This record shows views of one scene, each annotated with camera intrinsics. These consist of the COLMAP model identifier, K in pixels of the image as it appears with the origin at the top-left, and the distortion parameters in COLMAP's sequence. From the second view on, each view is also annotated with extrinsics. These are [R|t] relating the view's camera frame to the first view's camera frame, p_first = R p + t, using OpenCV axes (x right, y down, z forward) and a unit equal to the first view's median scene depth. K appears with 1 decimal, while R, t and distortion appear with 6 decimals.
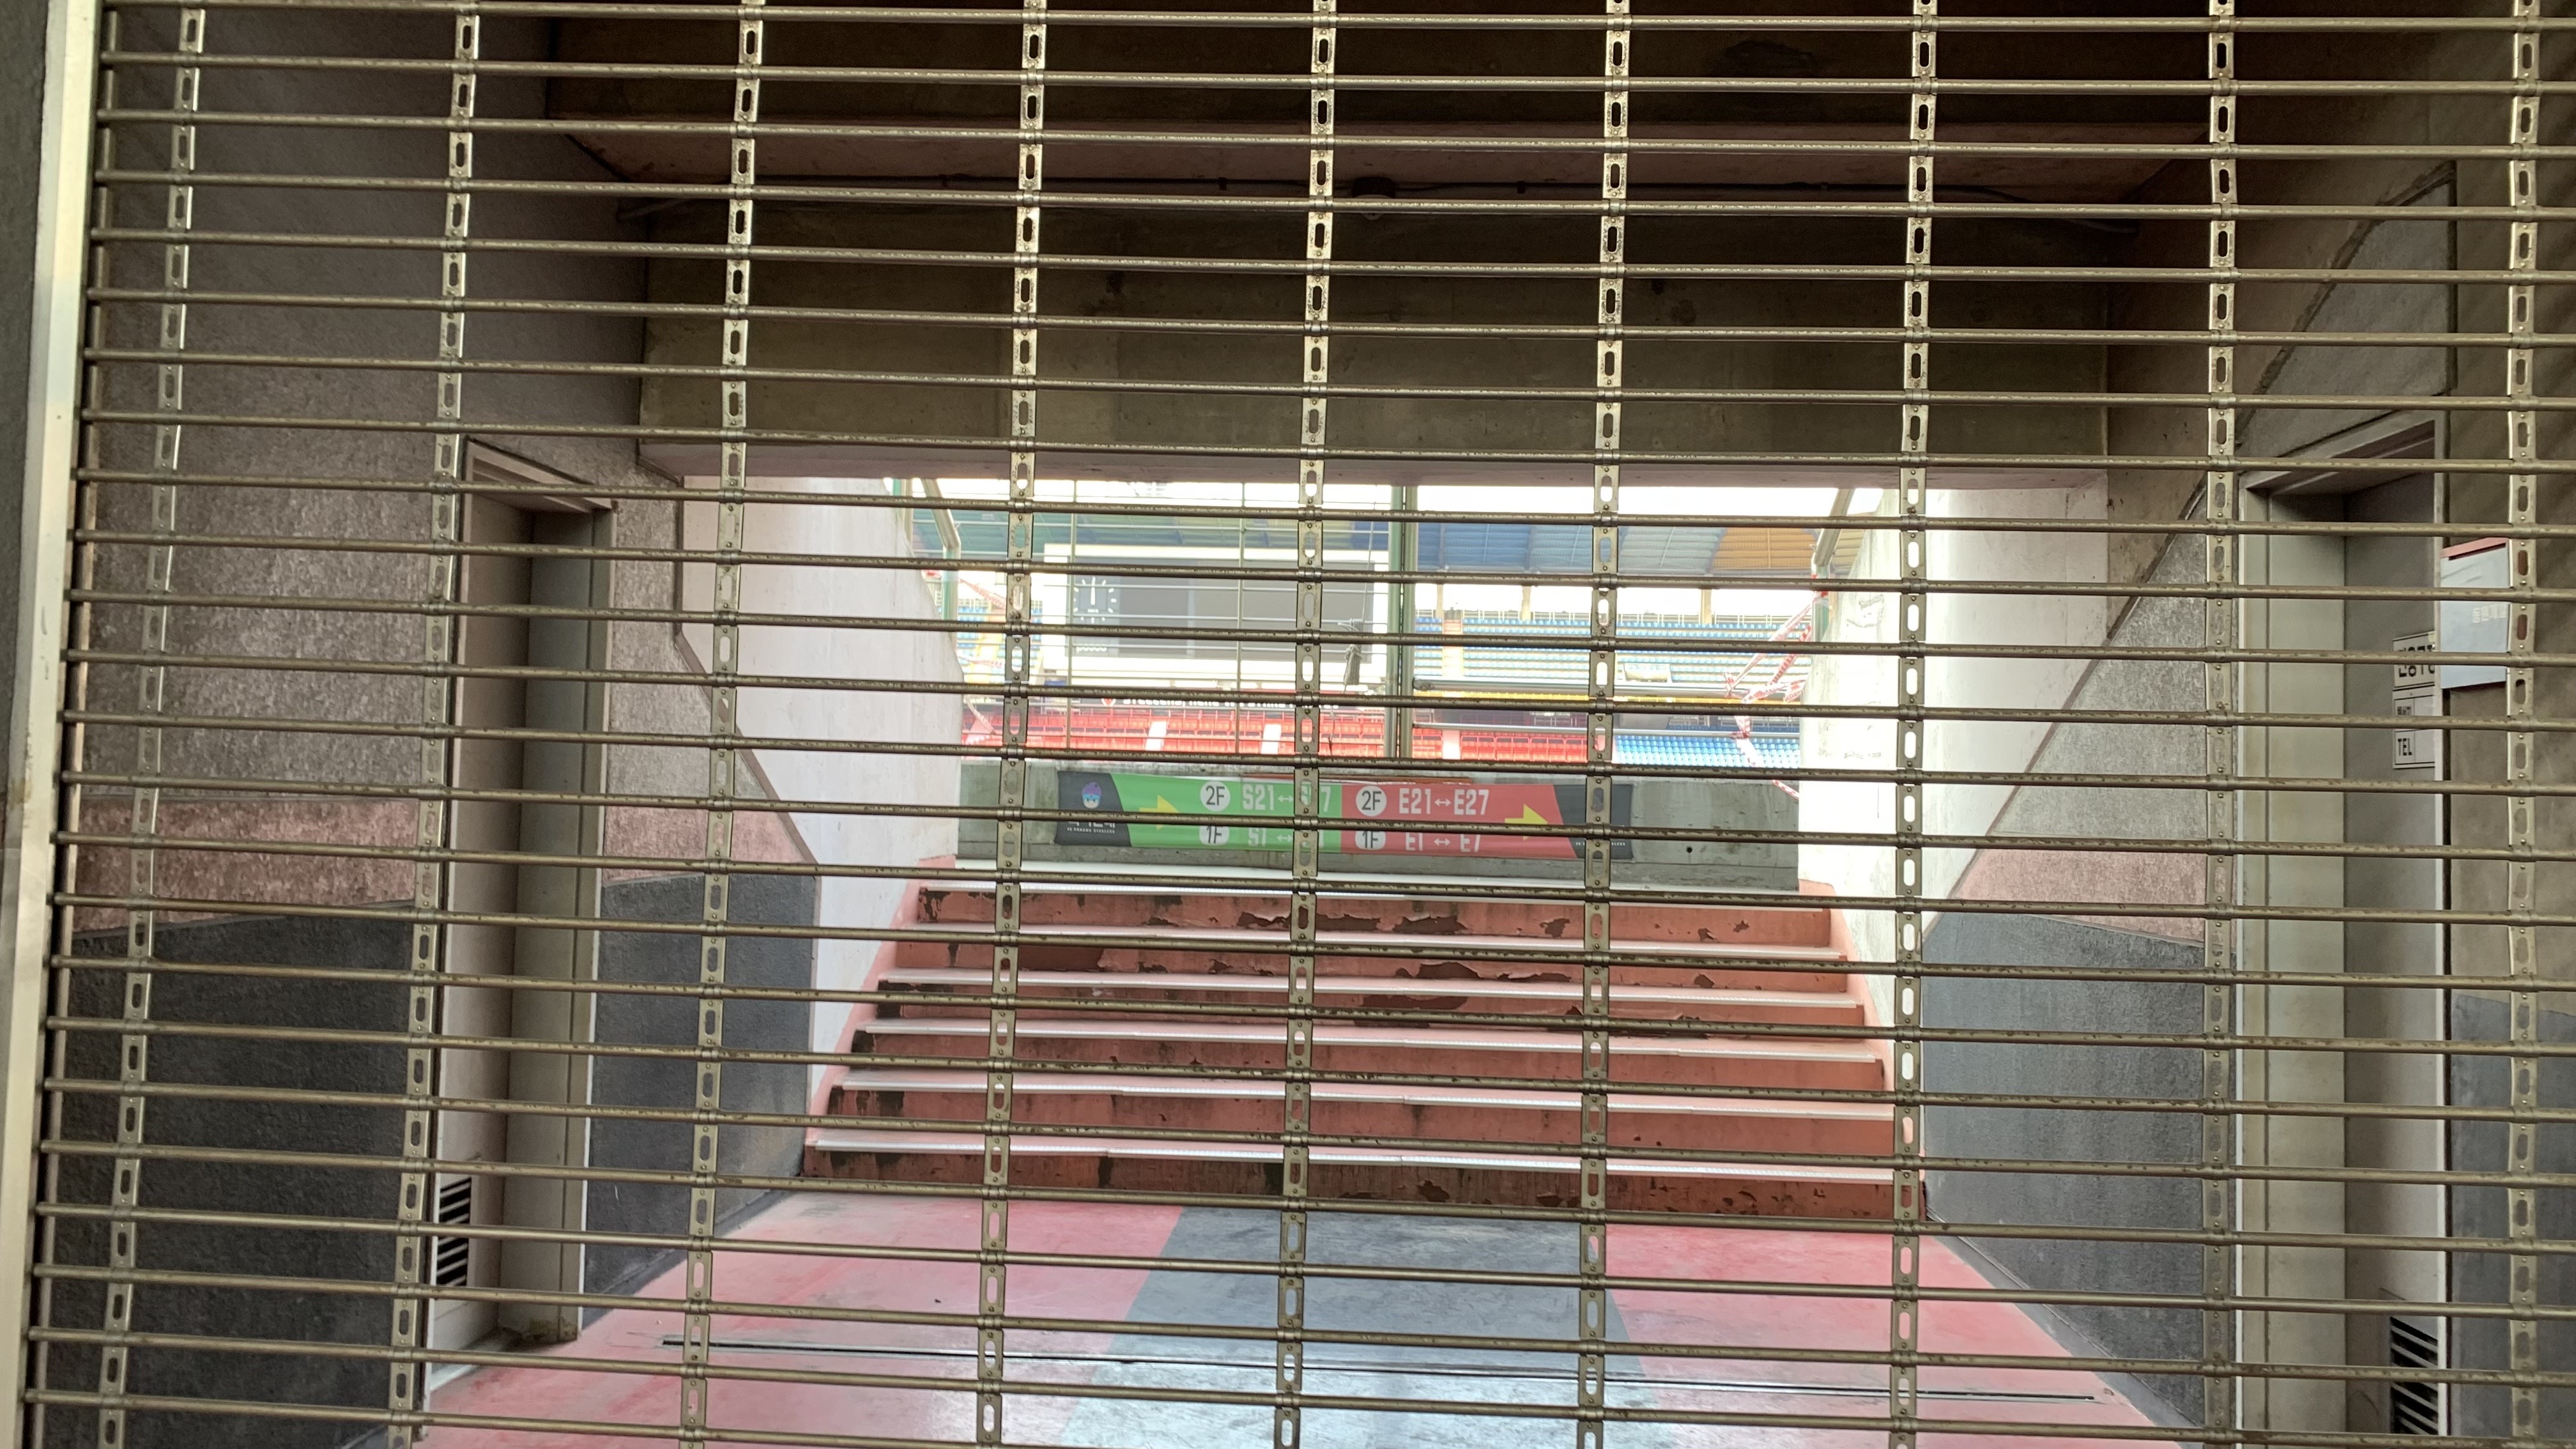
lens RADIAL K [[1915.9, 0, 1270.0], [0, 1915.9, 708.5], [0, 0, 1]] dist [0.011236, -0.008788]
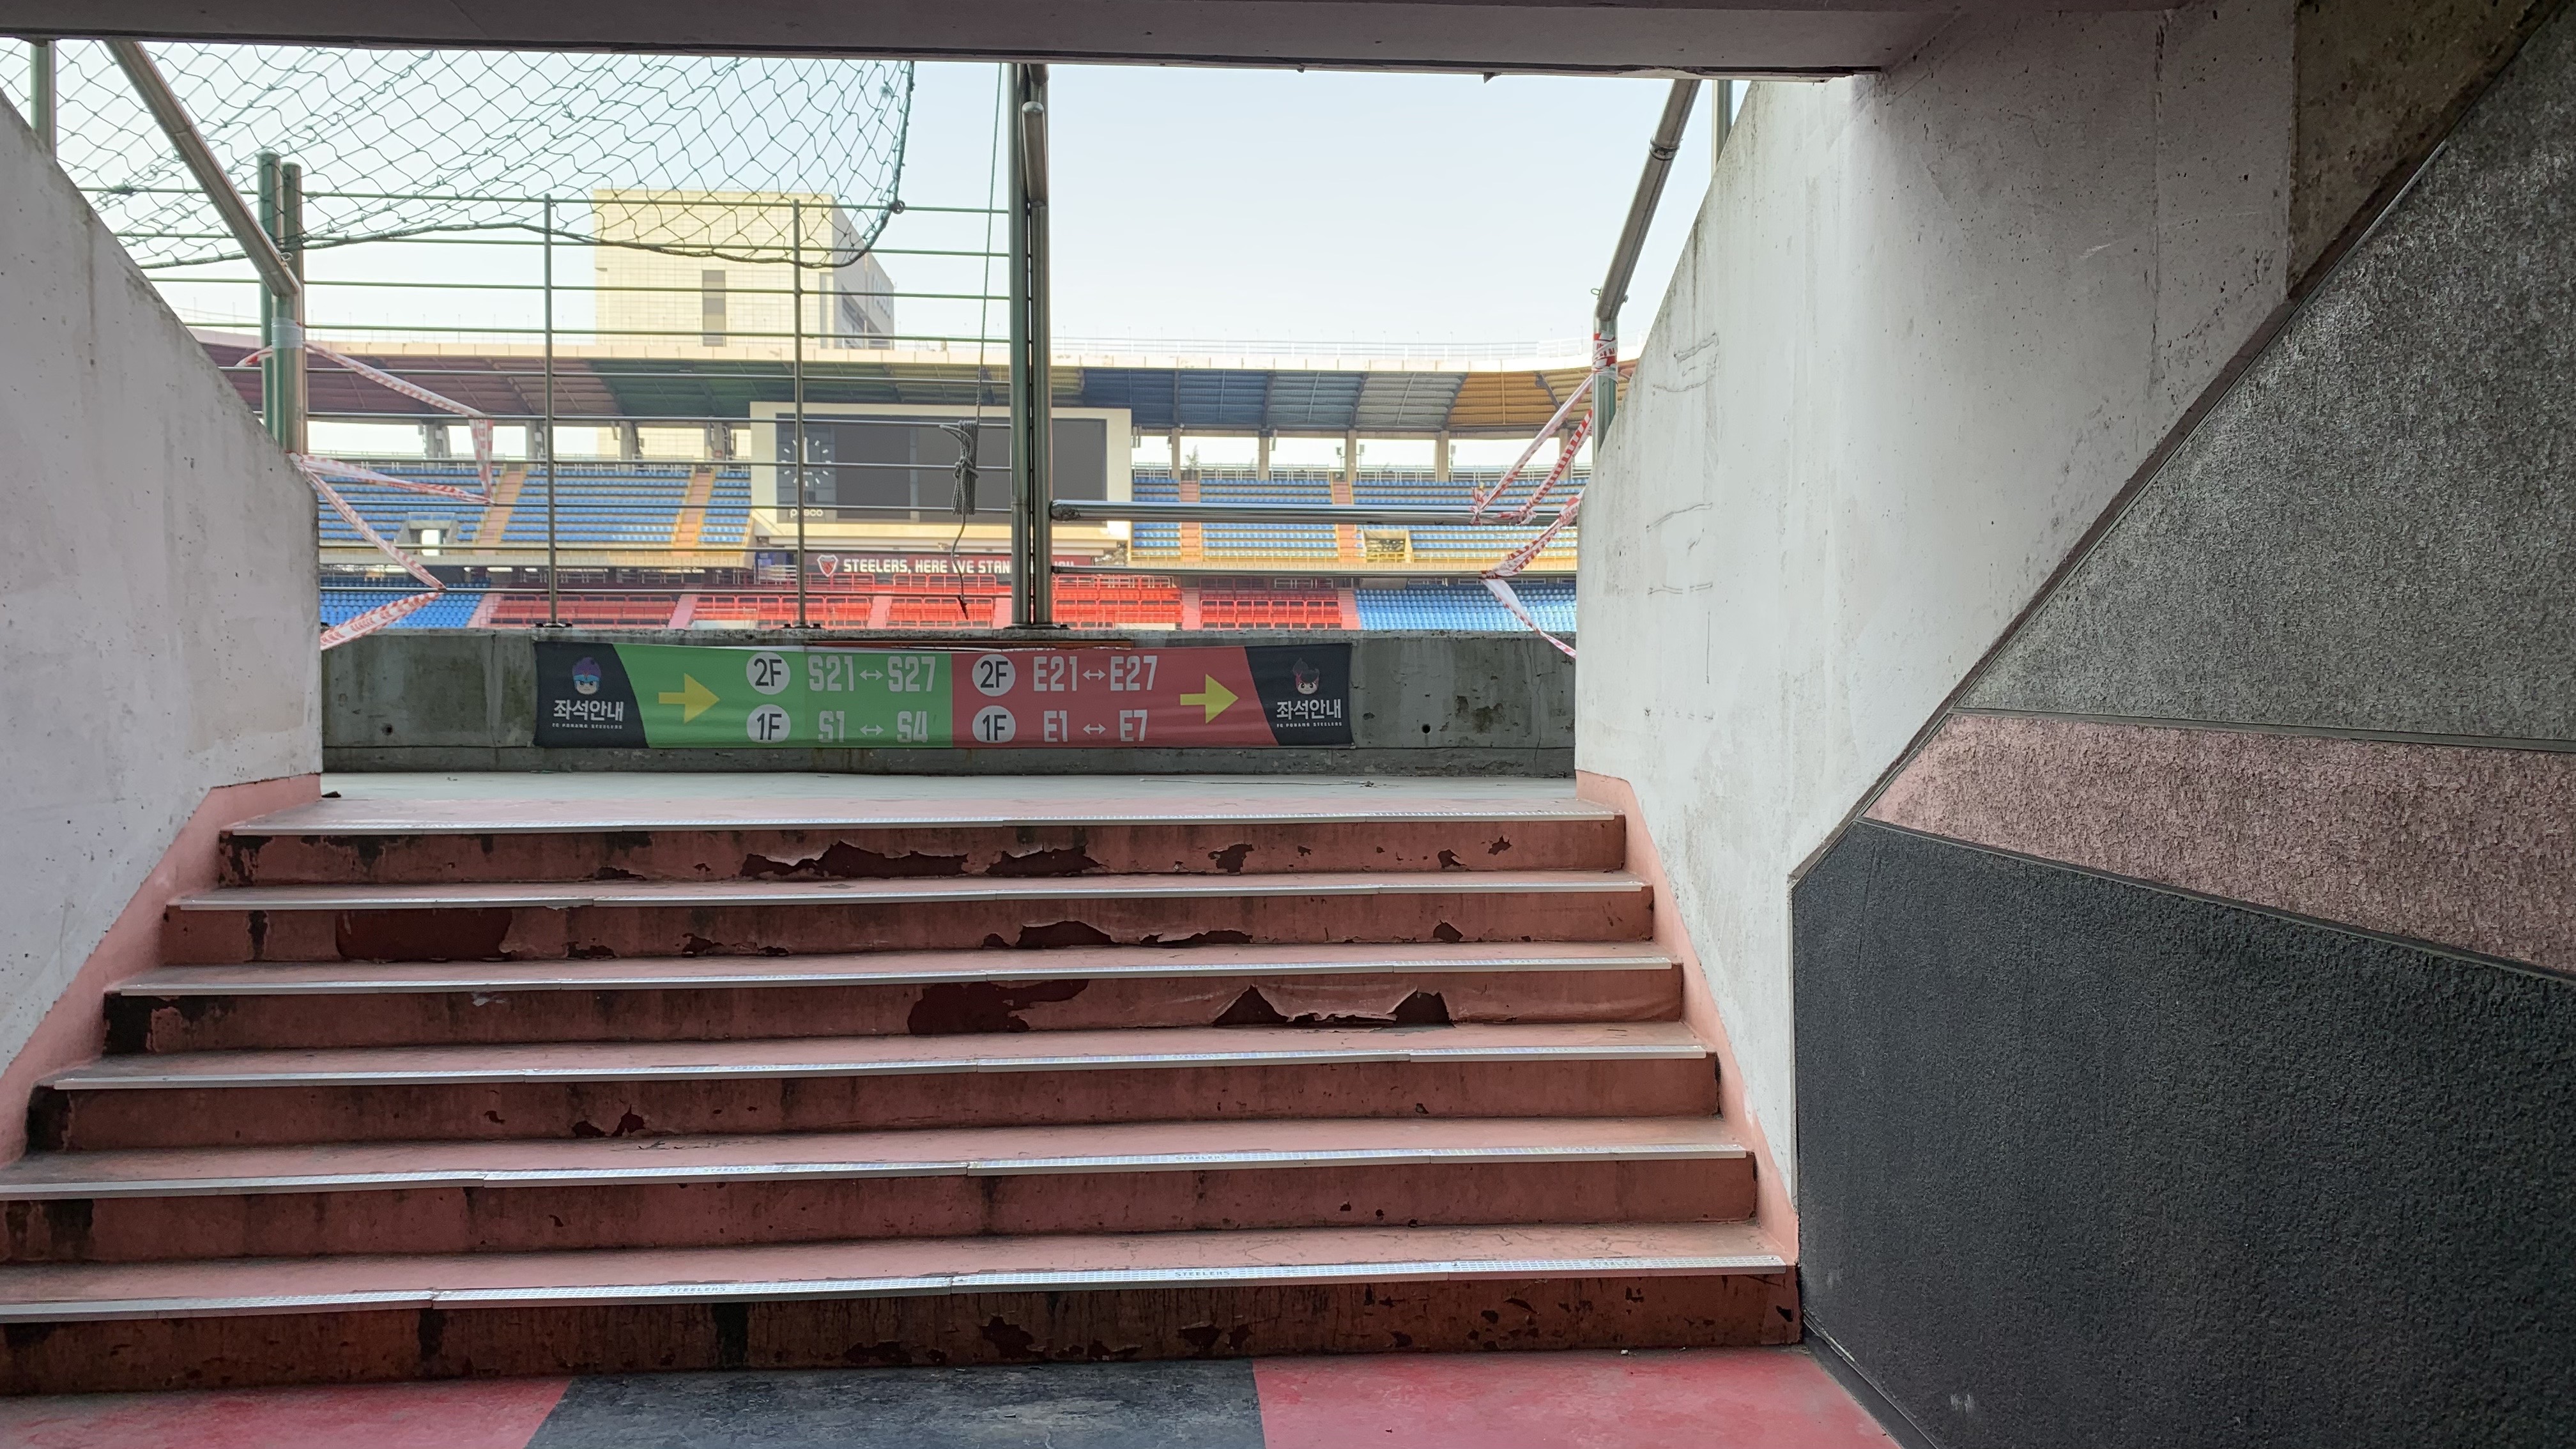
lens RADIAL K [[1915.9, 0, 1290.4], [0, 1915.9, 733.6], [0, 0, 1]] dist [0.011236, -0.008788]
pose [[0.989721, -0.028368, 0.140170, 0.079133], [0.016872, 0.996445, 0.082536, 0.016256], [-0.142014, -0.079322, 0.986681, 0.349679]]
